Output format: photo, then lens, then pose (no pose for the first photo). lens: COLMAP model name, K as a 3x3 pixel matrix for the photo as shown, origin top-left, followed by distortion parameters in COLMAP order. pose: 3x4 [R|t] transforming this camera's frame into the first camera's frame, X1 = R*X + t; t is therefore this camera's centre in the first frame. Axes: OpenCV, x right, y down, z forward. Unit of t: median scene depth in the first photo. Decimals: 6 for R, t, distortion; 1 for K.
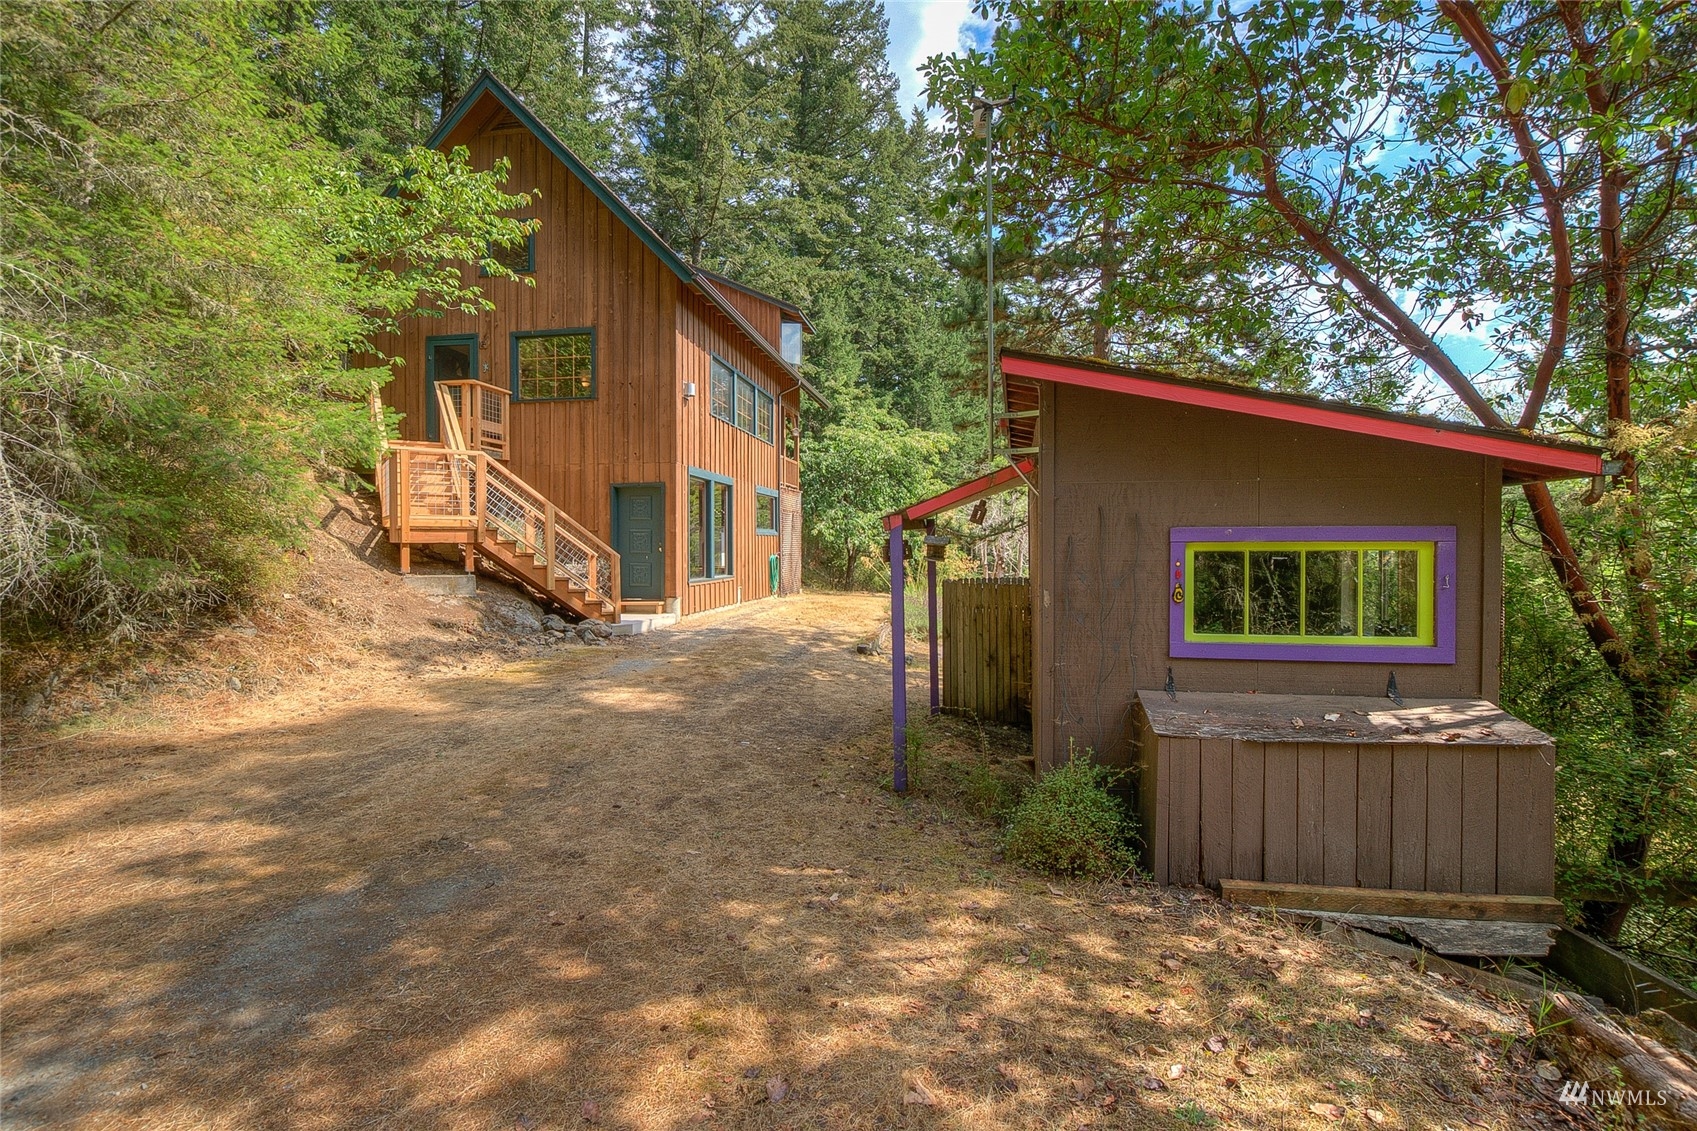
lens RADIAL K [[752.0, 0, 844.0], [0, 752.0, 554.4], [0, 0, 1]] dist [-0.018554, 0.003610]
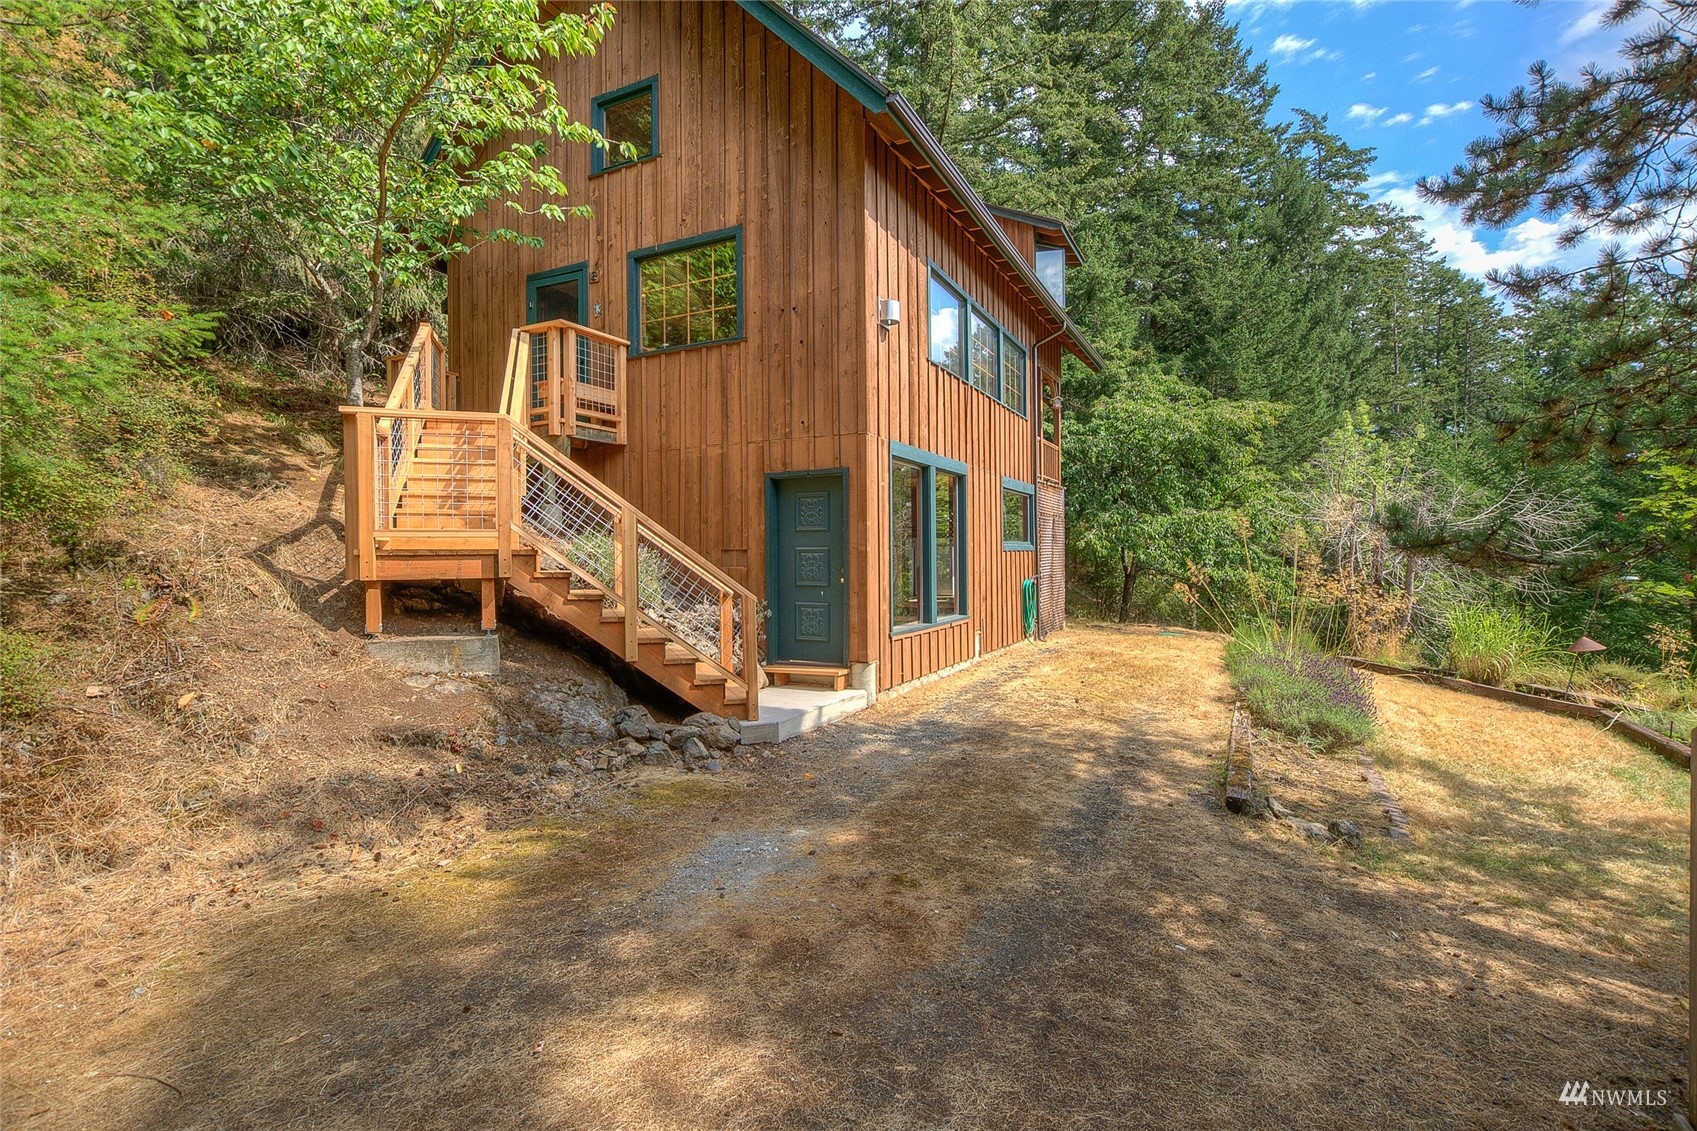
lens RADIAL K [[804.7, 0, 848.6], [0, 804.7, 555.4], [0, 0, 1]] dist [-0.014613, 0.001506]
pose [[0.954931, -0.008156, -0.296716, -0.048805], [0.004443, 0.999903, -0.013186, -0.017385], [0.296794, 0.011274, 0.954875, 0.380037]]
